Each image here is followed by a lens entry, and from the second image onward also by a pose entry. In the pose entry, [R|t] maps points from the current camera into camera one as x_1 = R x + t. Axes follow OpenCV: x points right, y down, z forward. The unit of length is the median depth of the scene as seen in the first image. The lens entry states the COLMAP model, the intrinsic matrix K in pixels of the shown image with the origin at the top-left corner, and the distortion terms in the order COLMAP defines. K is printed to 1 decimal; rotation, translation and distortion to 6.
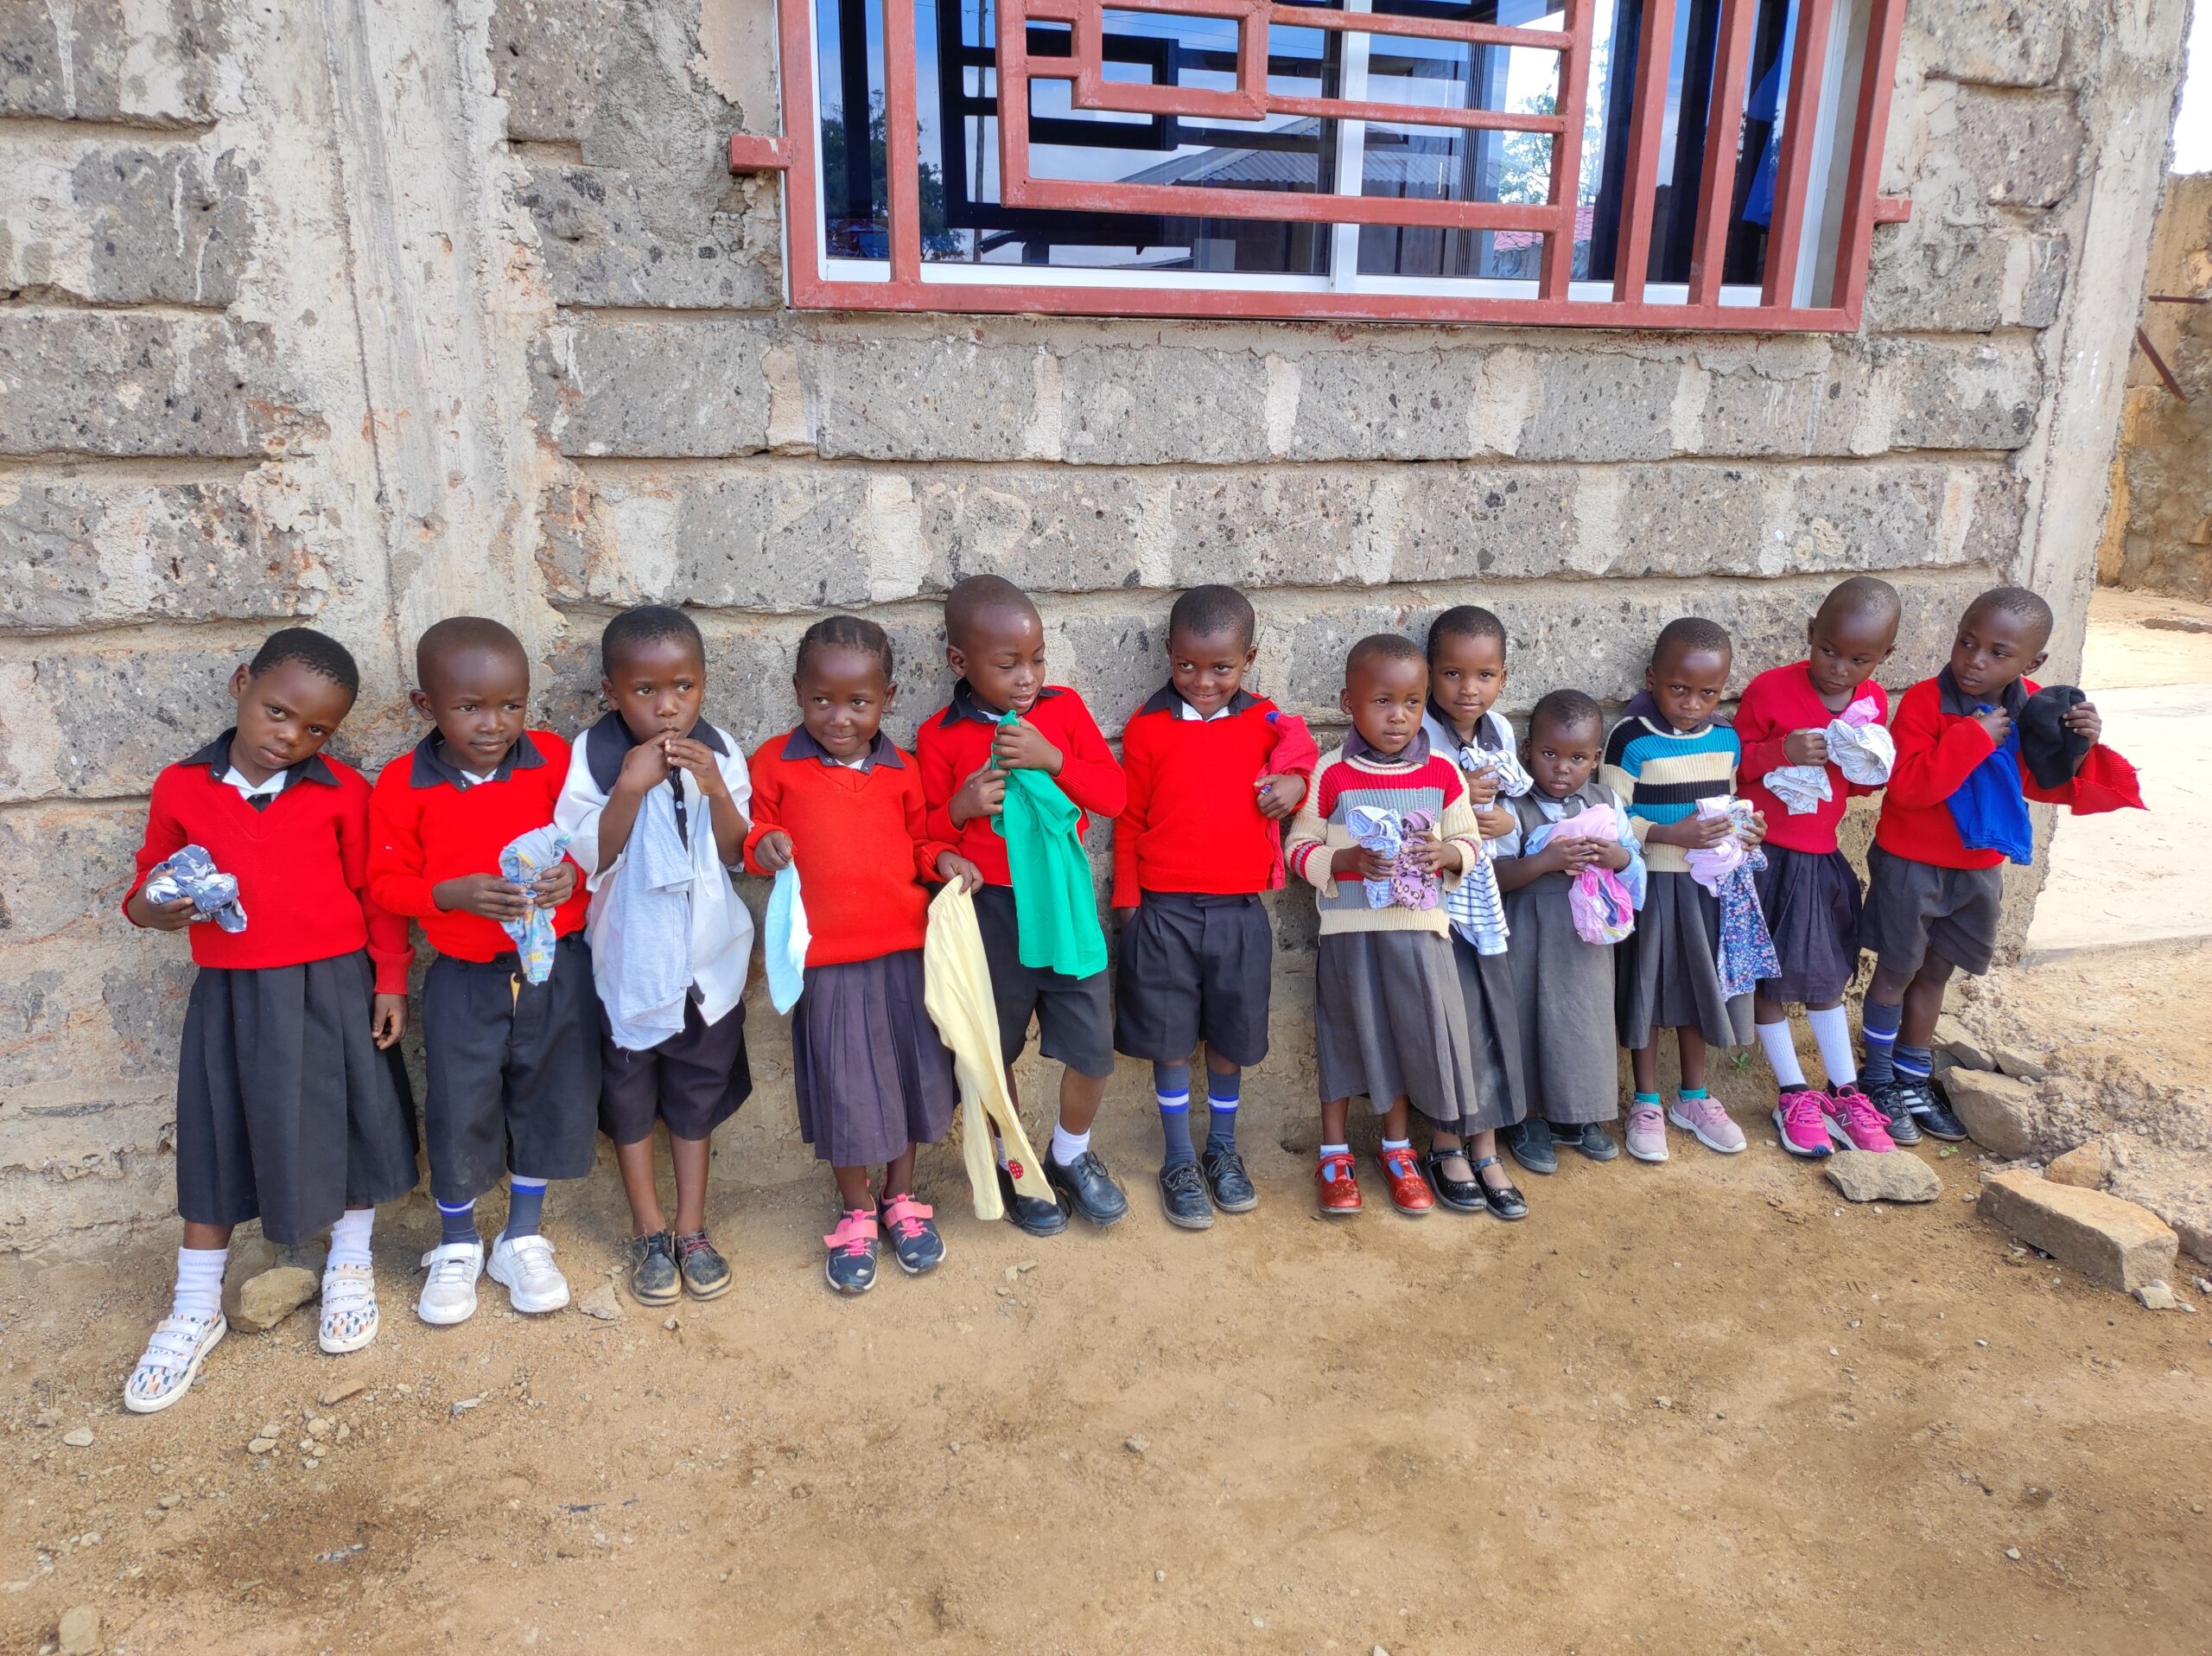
lens RADIAL K [[1590.0, 0, 1092.1], [0, 1590.0, 823.1], [0, 0, 1]] dist [0.031595, -0.018527]
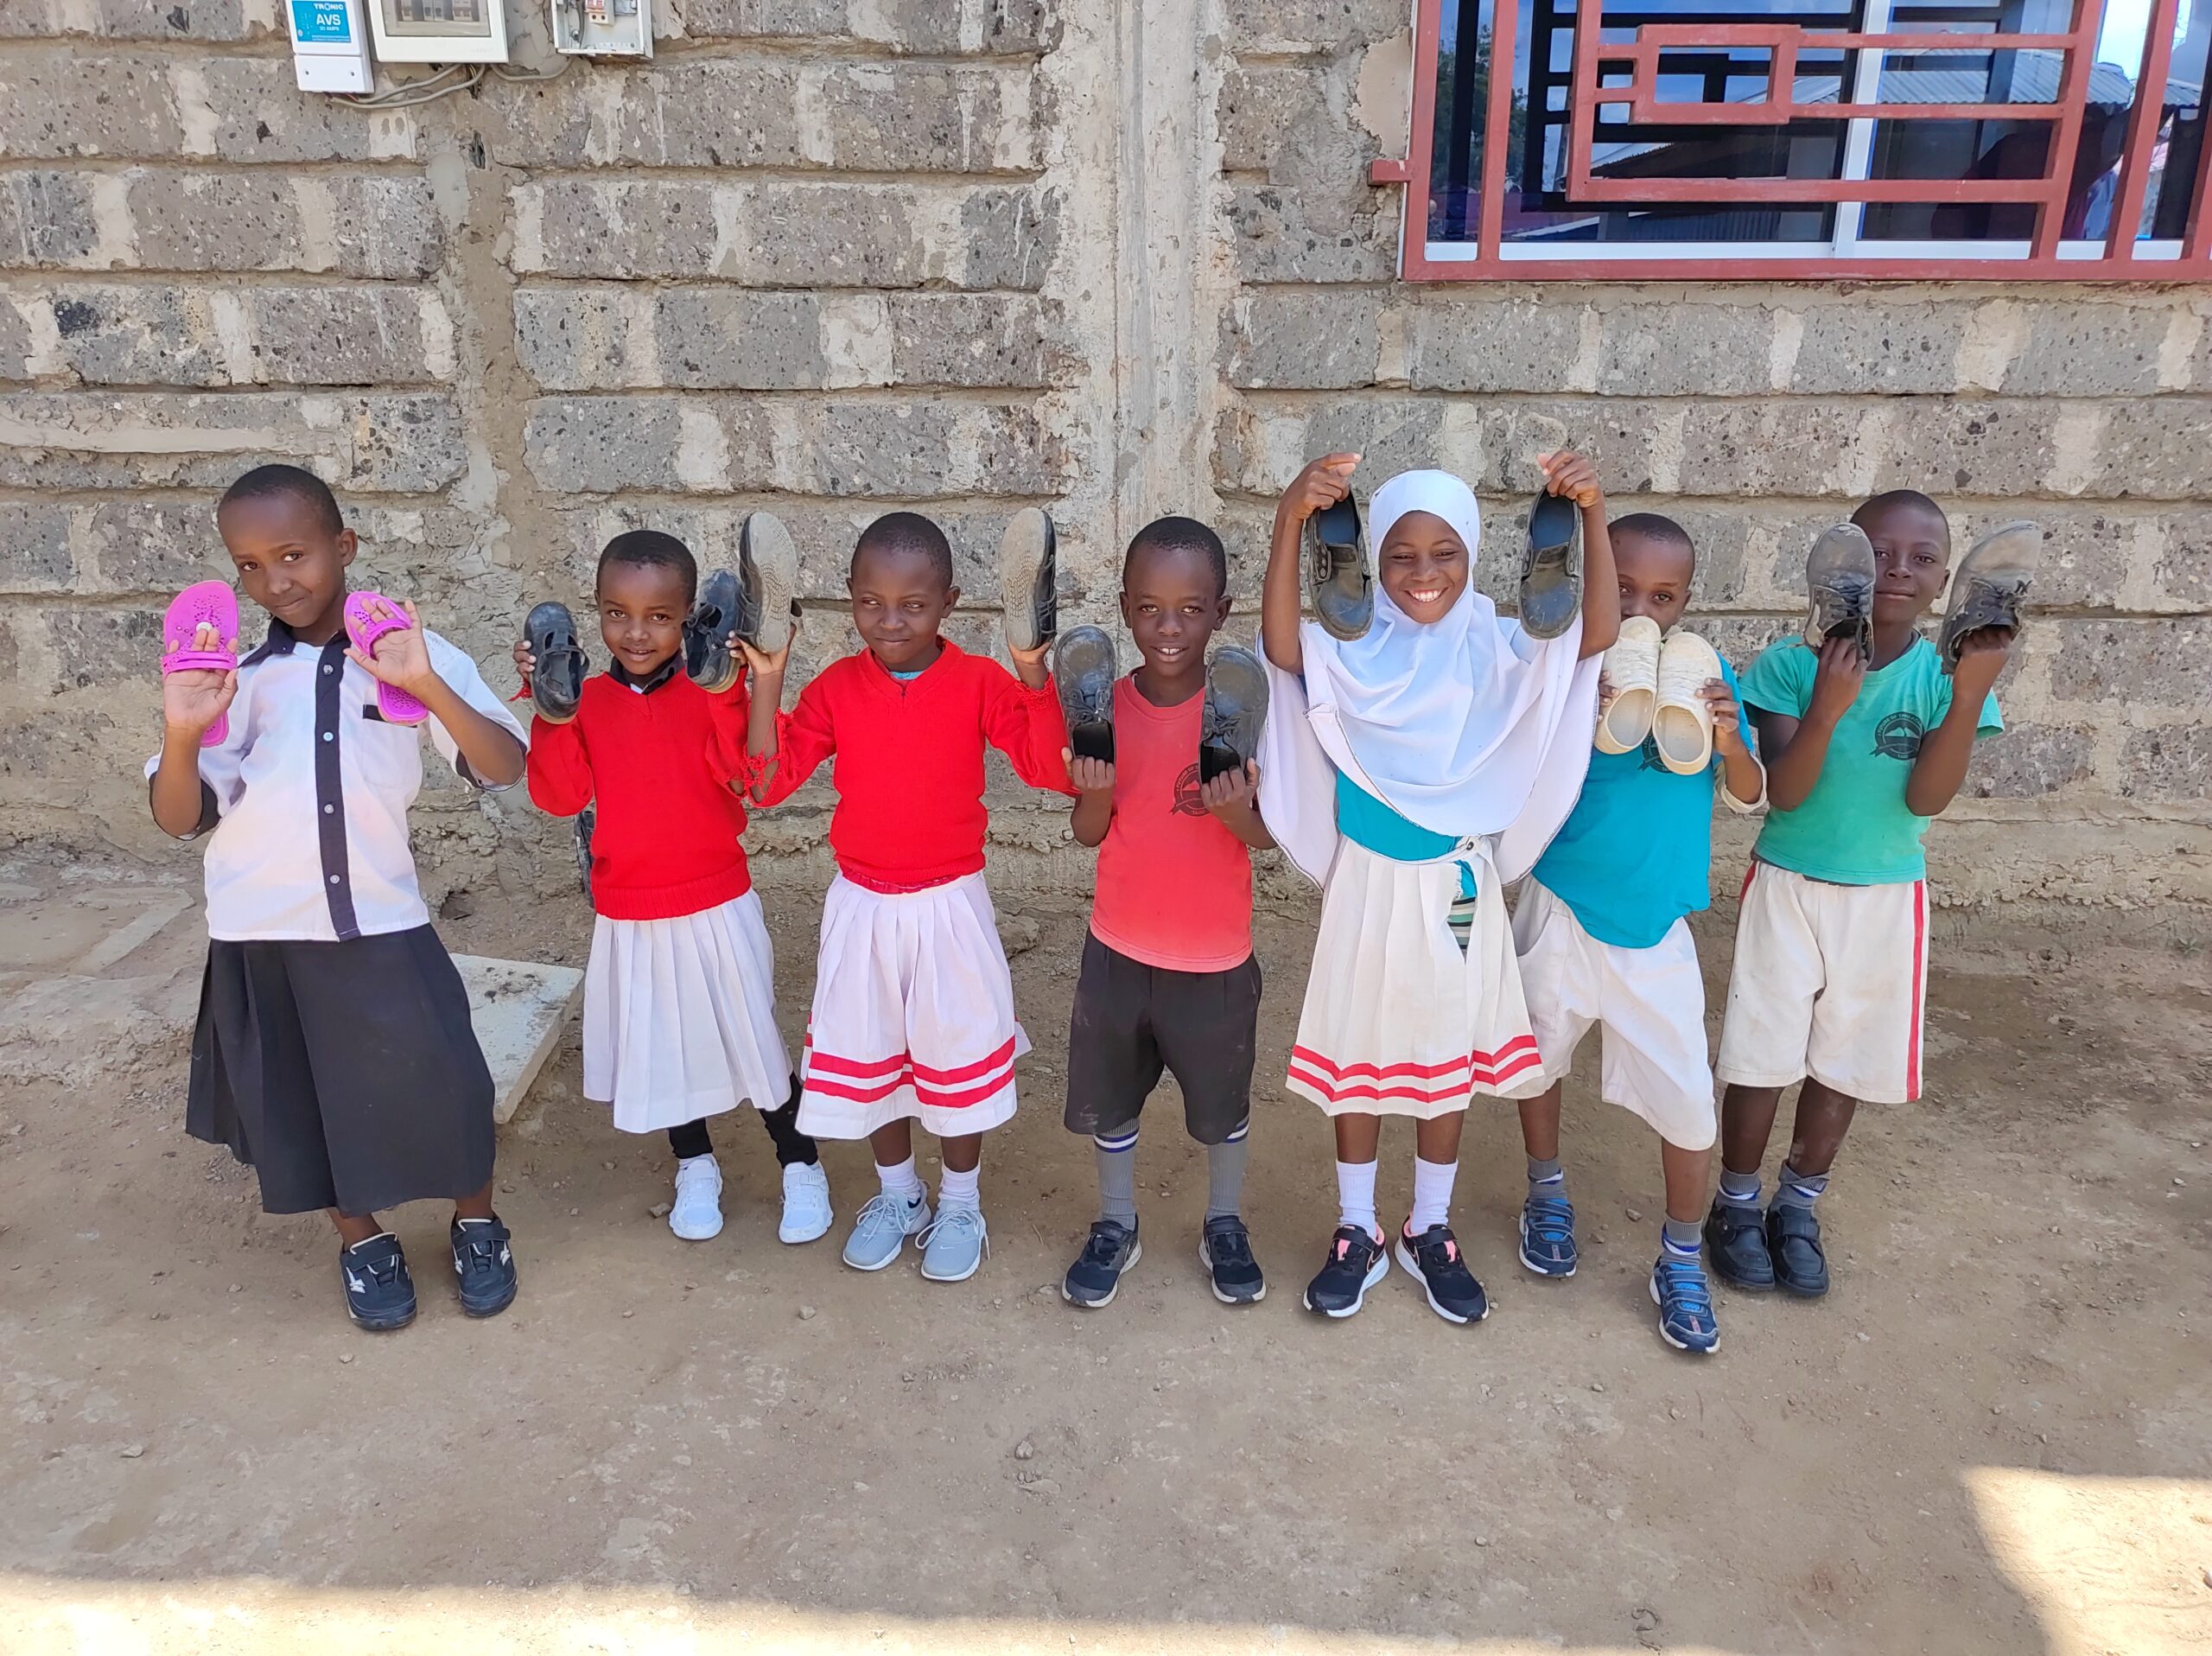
lens RADIAL K [[1590.0, 0, 1110.9], [0, 1590.0, 824.3], [0, 0, 1]] dist [0.031595, -0.018527]
pose [[0.948245, 0.090297, -0.304430, 0.034908], [-0.079132, 0.995667, 0.048843, 0.093760], [0.307521, -0.022225, 0.951282, -0.382977]]
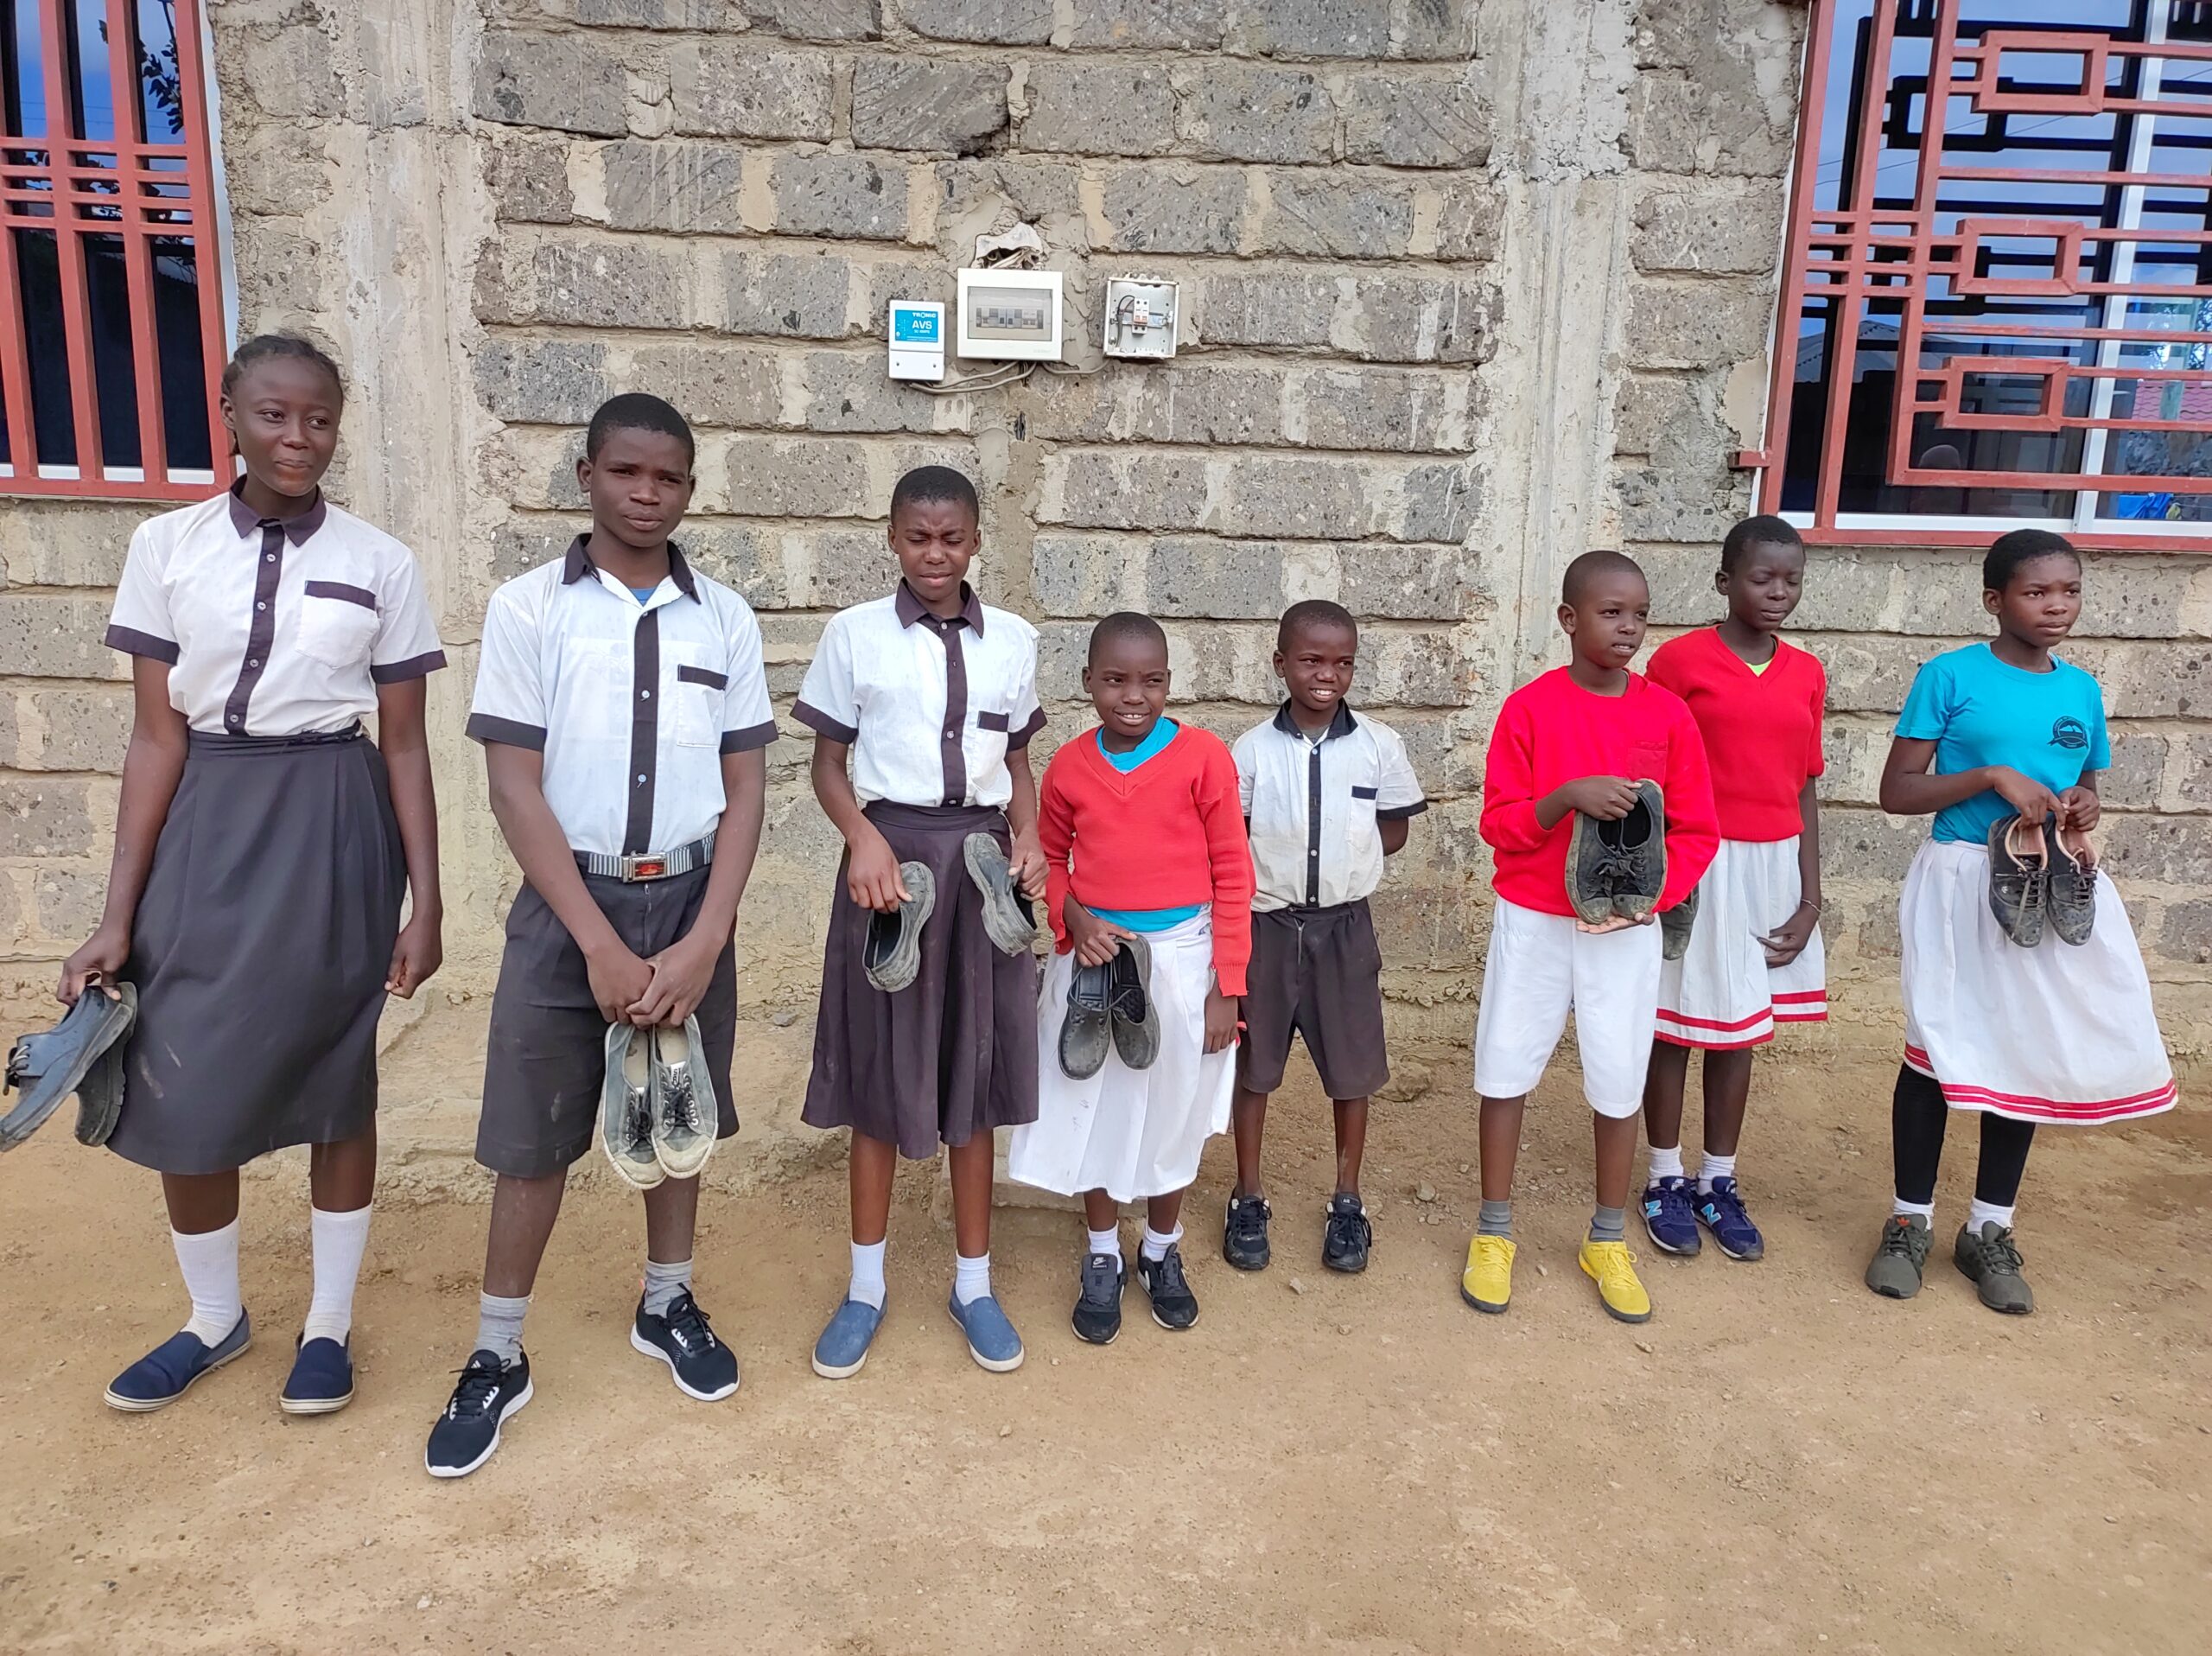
lens RADIAL K [[1590.0, 0, 1115.0], [0, 1590.0, 834.0], [0, 0, 1]] dist [0.031595, -0.018527]
pose [[0.966224, 0.063867, -0.249665, -0.374064], [-0.083782, 0.994025, -0.069959, 0.159417], [0.243705, 0.088514, 0.965802, -0.757845]]
